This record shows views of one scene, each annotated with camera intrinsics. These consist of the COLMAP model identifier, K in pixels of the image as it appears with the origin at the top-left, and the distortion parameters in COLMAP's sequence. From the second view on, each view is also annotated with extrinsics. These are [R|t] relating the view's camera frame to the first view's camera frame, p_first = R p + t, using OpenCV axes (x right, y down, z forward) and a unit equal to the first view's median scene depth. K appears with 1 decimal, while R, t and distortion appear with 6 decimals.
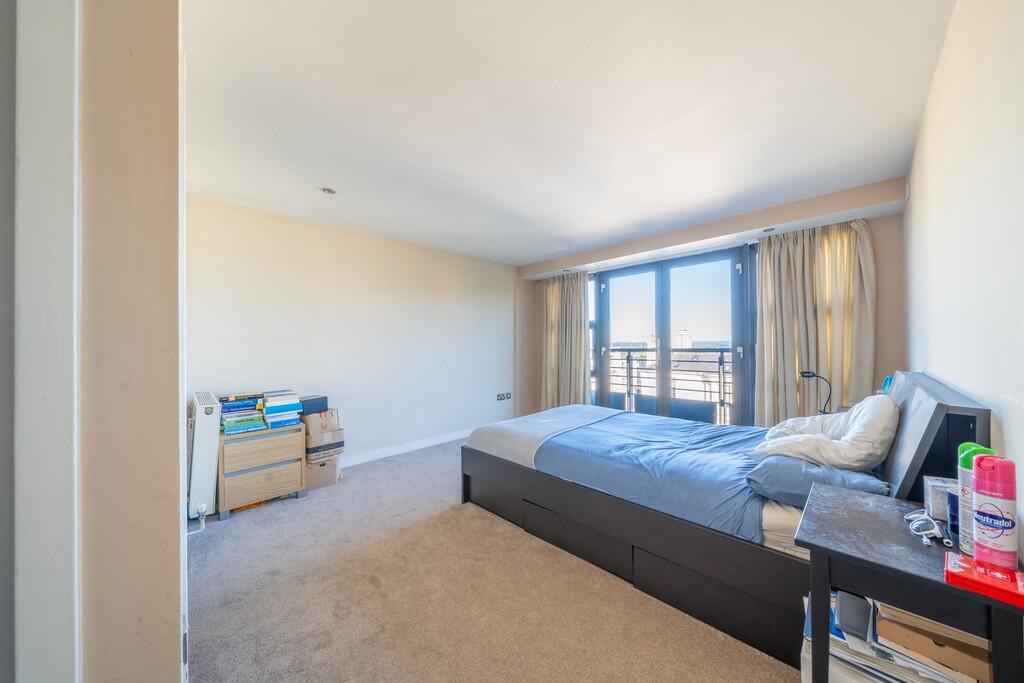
lens RADIAL K [[348.1, 0, 513.9], [0, 348.1, 345.1], [0, 0, 1]] dist [0.000079, 0.000035]
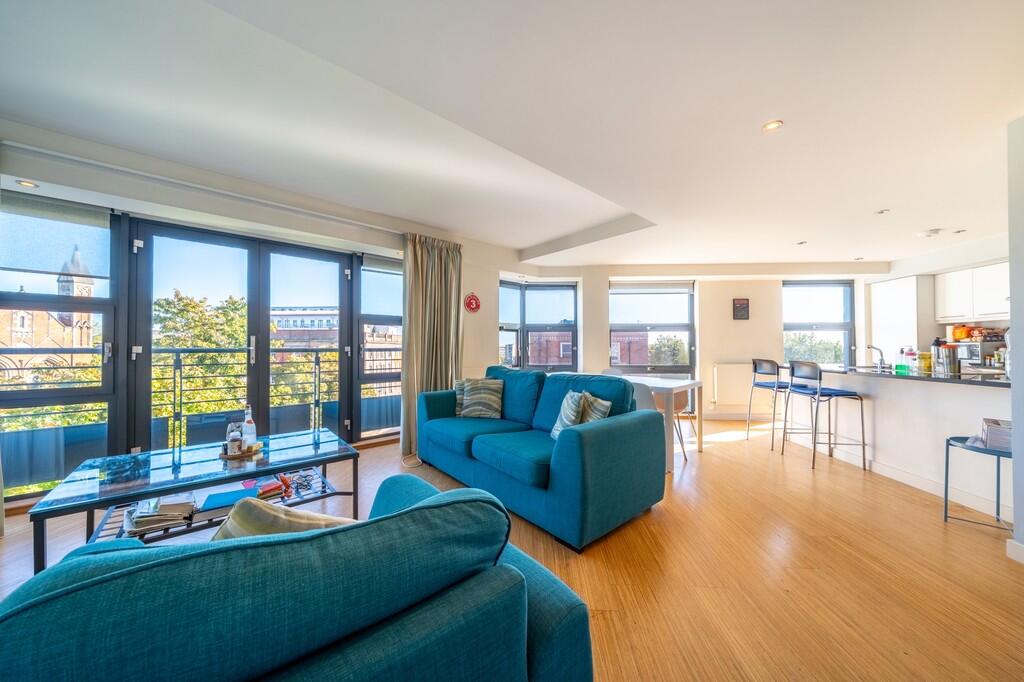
lens RADIAL K [[348.1, 0, 515.8], [0, 348.1, 343.7], [0, 0, 1]] dist [0.000079, 0.000035]
pose [[0.041171, 0.010317, 0.999099, -0.372871], [-0.006862, 0.999926, -0.010042, 0.002930], [-0.999129, -0.006442, 0.041238, 0.388885]]
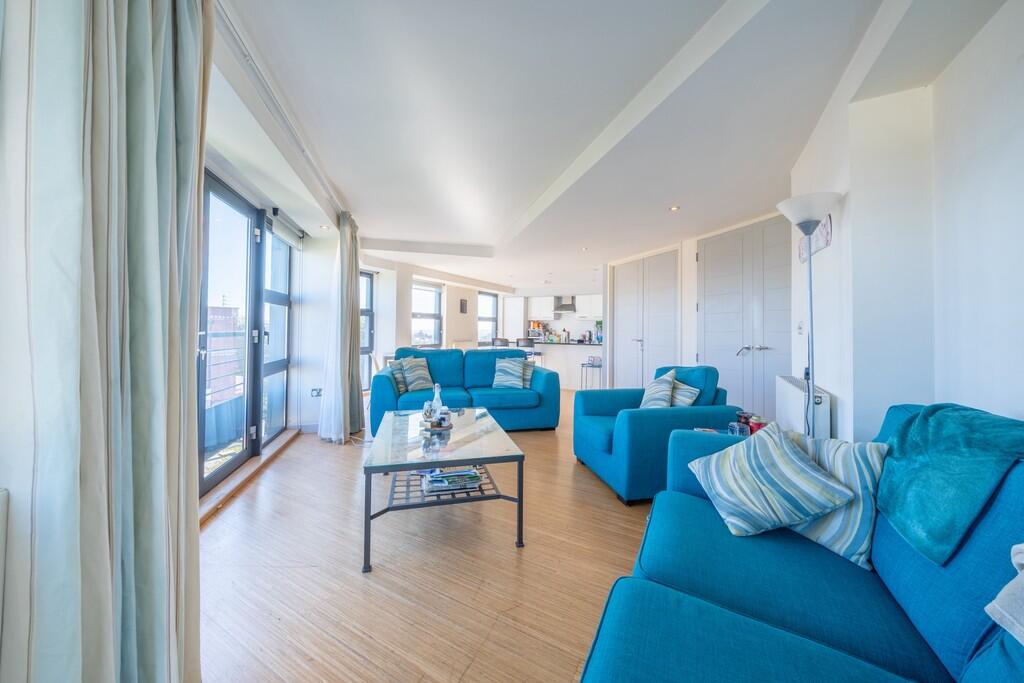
lens RADIAL K [[348.1, 0, 508.1], [0, 348.1, 332.2], [0, 0, 1]] dist [0.000079, 0.000035]
pose [[-0.866455, -0.006331, 0.499215, -0.253270], [-0.008858, 0.999957, -0.002694, 0.006542], [-0.499176, -0.006756, -0.866474, 1.277266]]
